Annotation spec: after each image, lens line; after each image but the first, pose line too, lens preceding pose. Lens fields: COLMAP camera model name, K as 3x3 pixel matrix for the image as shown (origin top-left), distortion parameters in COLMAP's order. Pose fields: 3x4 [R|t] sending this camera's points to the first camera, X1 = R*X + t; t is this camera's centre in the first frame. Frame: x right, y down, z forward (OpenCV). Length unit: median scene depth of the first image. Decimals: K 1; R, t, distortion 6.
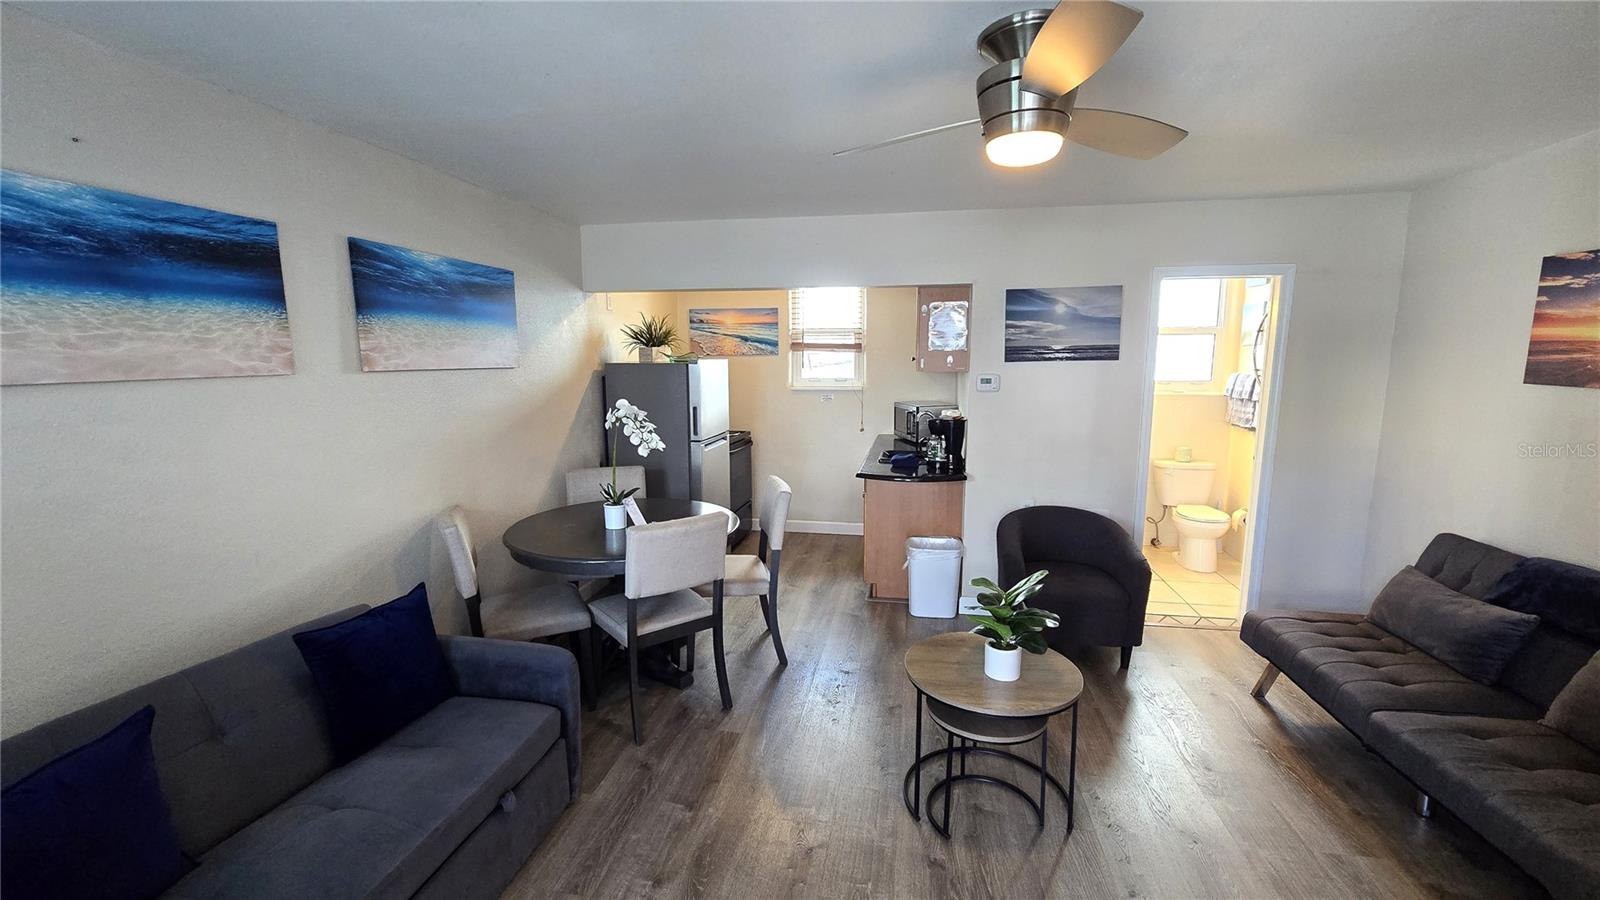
lens RADIAL K [[664.7, 0, 808.6], [0, 664.7, 453.9], [0, 0, 1]] dist [-0.005186, 0.000676]
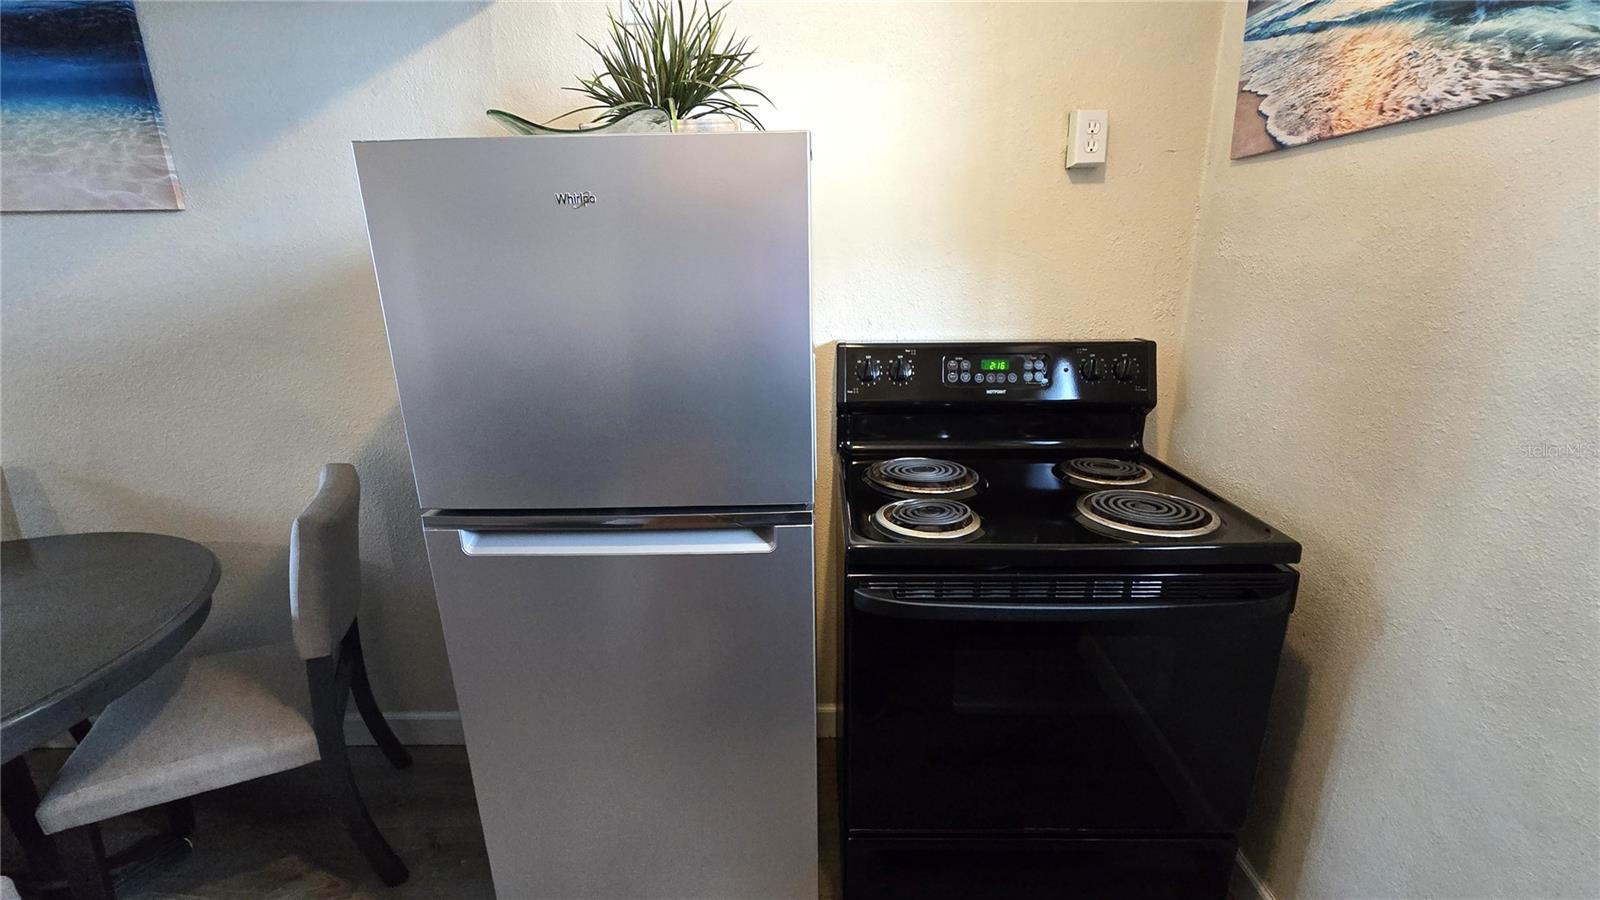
lens RADIAL K [[664.7, 0, 805.5], [0, 664.7, 452.0], [0, 0, 1]] dist [-0.005186, 0.000676]
pose [[0.186582, 0.282427, -0.940969, 0.088184], [-0.130827, 0.956401, 0.261117, -0.137062], [0.973690, 0.074384, 0.215396, 1.243739]]
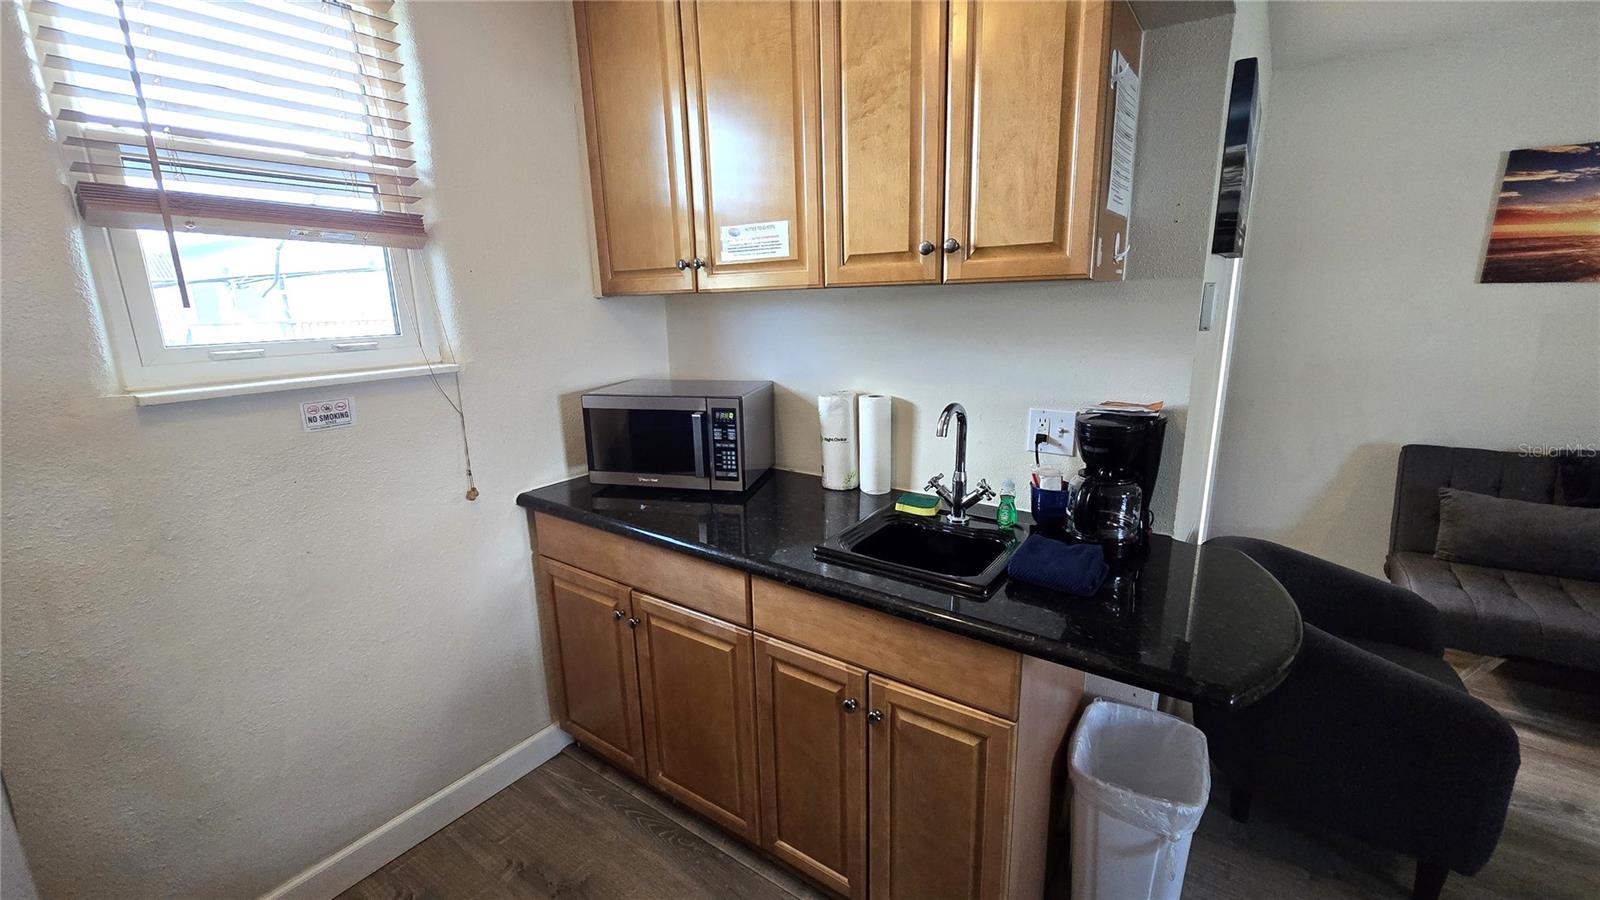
lens RADIAL K [[664.7, 0, 805.9], [0, 664.7, 450.3], [0, 0, 1]] dist [-0.005186, 0.000676]
pose [[0.424505, -0.219074, 0.878523, -0.195566], [0.148241, 0.974011, 0.171254, -0.132742], [-0.893208, 0.057535, 0.445948, 1.076005]]
